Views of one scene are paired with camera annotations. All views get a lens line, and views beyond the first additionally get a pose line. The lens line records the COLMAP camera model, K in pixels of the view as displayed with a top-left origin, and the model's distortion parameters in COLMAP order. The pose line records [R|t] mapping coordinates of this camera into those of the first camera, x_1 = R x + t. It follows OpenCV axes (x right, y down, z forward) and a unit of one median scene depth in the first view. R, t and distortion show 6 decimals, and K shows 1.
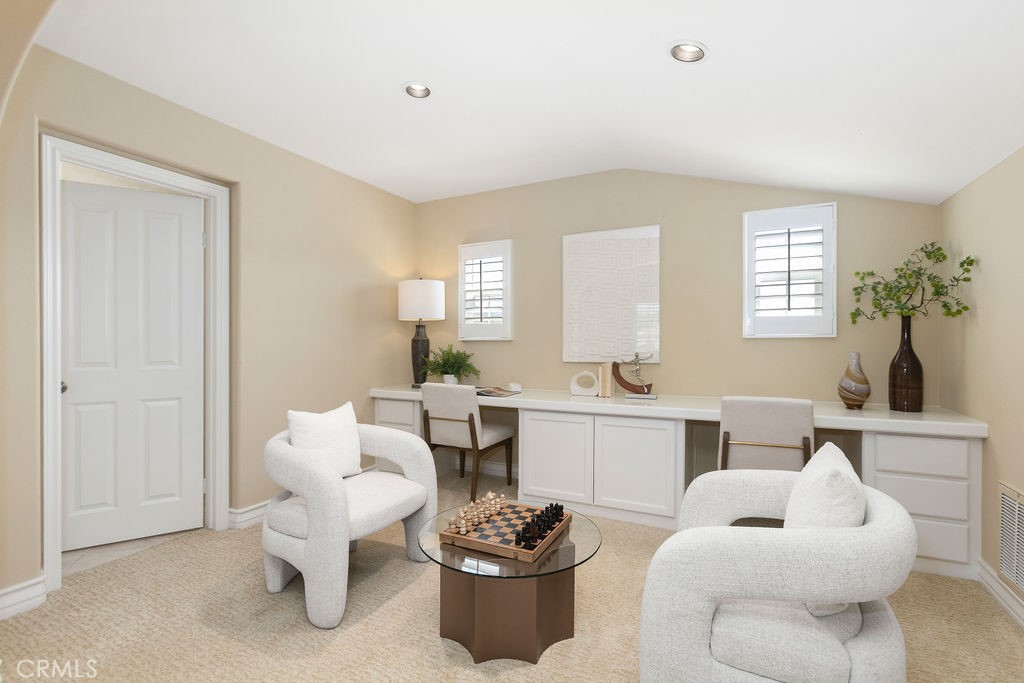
lens RADIAL K [[465.5, 0, 514.7], [0, 465.5, 344.0], [0, 0, 1]] dist [-0.007535, 0.006879]
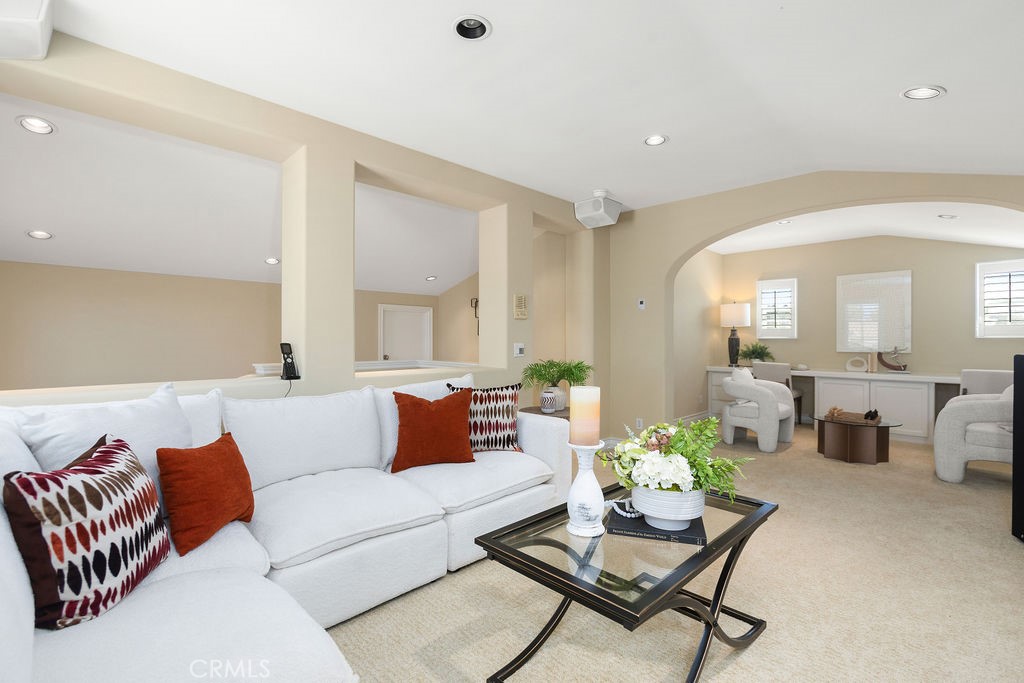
lens RADIAL K [[465.5, 0, 509.8], [0, 465.5, 337.9], [0, 0, 1]] dist [-0.007535, 0.006879]
pose [[0.948487, 0.001285, -0.316813, -0.528673], [-0.002223, 0.999994, -0.002600, -0.004955], [0.316808, 0.003170, 0.948484, -1.042535]]
